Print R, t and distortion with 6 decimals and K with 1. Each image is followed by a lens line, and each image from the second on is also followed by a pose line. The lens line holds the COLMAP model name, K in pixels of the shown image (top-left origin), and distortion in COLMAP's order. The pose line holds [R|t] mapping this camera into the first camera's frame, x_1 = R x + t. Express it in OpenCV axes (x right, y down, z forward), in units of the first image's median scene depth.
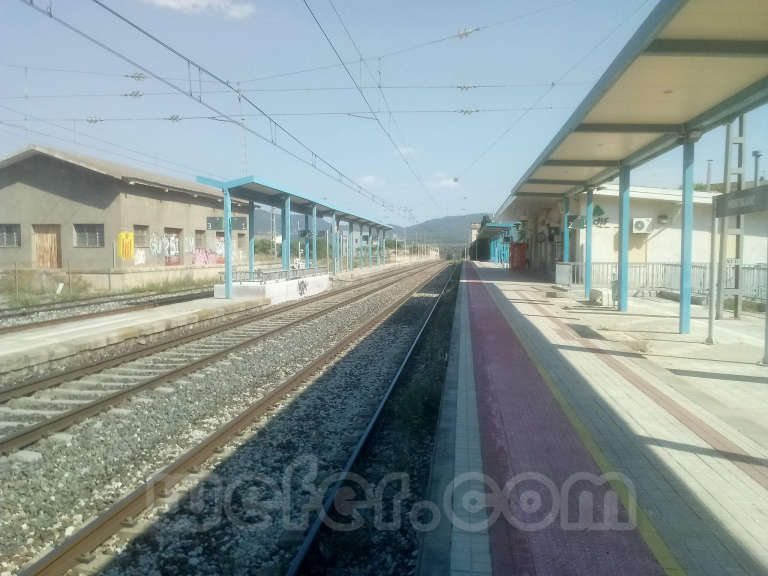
lens RADIAL K [[605.7, 0, 398.0], [0, 605.7, 288.6], [0, 0, 1]] dist [0.113870, -0.169195]
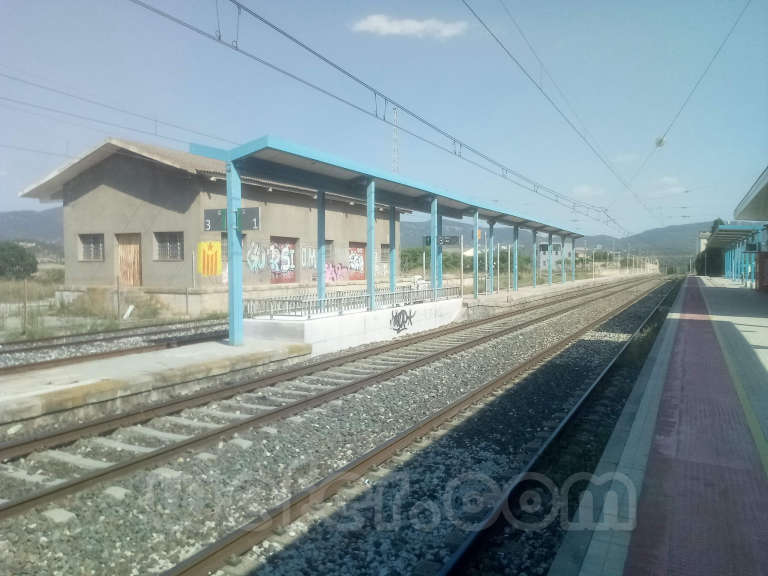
lens RADIAL K [[605.7, 0, 398.0], [0, 605.7, 288.6], [0, 0, 1]] dist [0.113870, -0.169195]
pose [[0.944483, 0.012213, -0.328334, 0.047768], [-0.019409, 0.999638, -0.018646, -0.021232], [0.327987, 0.023983, 0.944378, 0.337050]]
